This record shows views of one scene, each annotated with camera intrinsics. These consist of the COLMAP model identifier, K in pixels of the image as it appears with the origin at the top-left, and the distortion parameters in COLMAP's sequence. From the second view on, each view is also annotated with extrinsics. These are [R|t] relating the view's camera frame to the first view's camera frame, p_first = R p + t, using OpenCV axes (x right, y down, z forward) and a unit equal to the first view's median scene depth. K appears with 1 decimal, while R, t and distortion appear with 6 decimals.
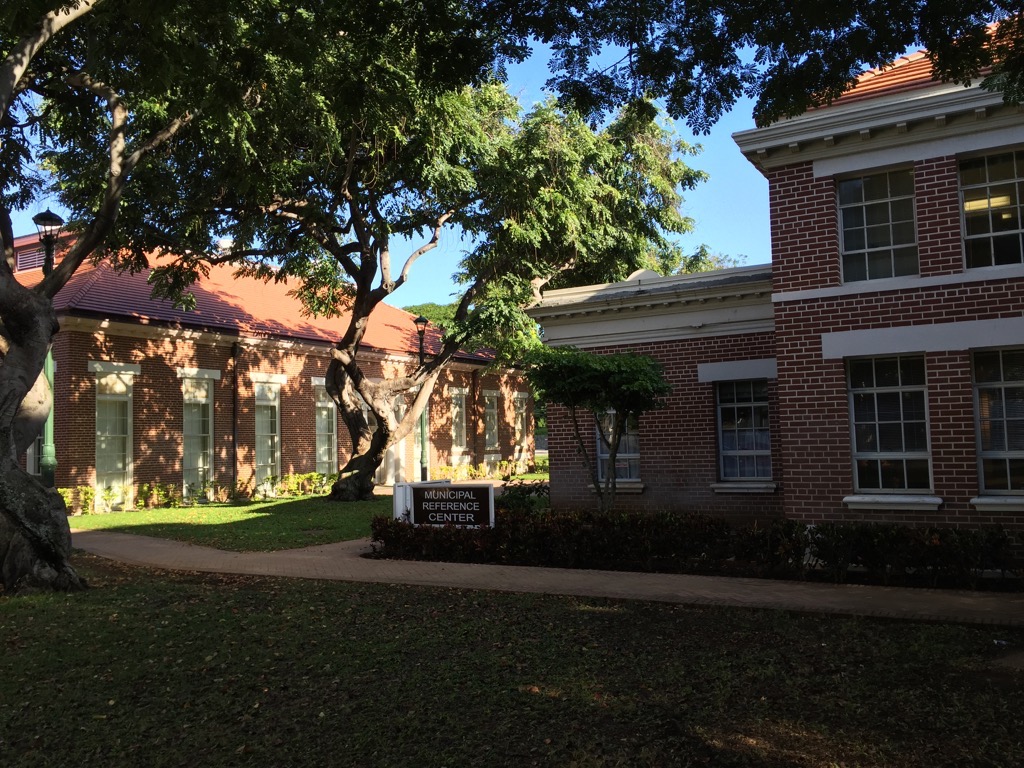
lens RADIAL K [[865.9, 0, 511.6], [0, 865.9, 380.9], [0, 0, 1]] dist [0.076163, -0.108271]
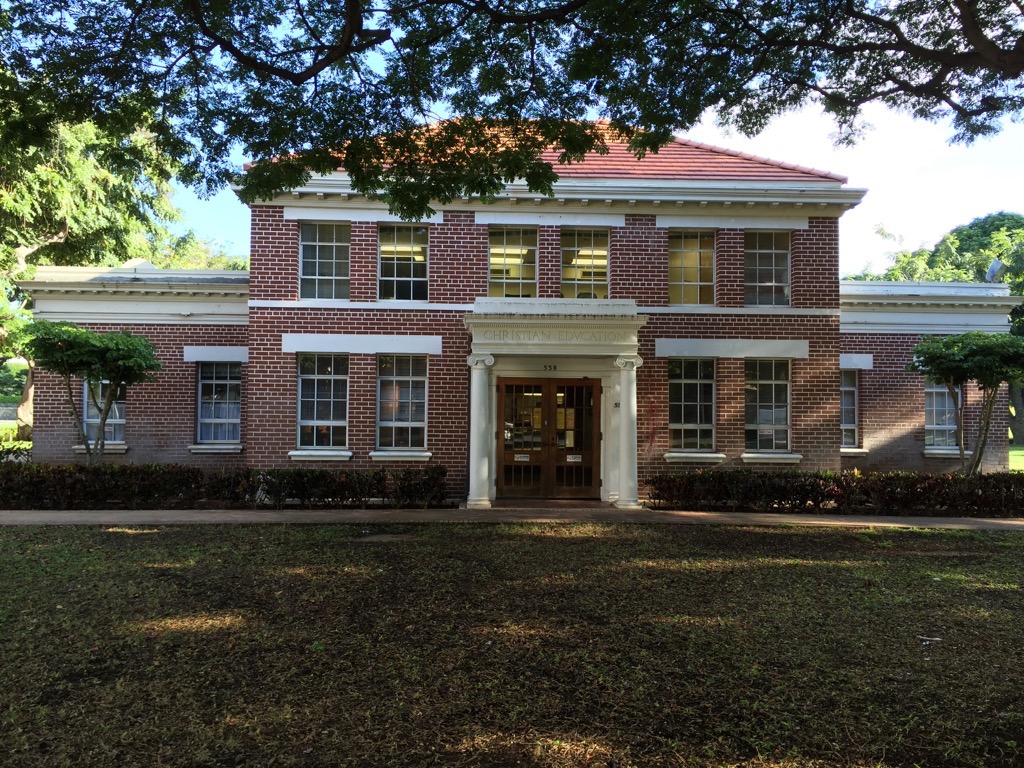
lens RADIAL K [[865.9, 0, 511.6], [0, 865.9, 380.9], [0, 0, 1]] dist [0.076163, -0.108271]
pose [[0.833576, 0.056661, 0.549491, -0.091165], [-0.070276, 0.997521, 0.003747, -0.010177], [-0.547916, -0.041740, 0.835491, -0.341036]]
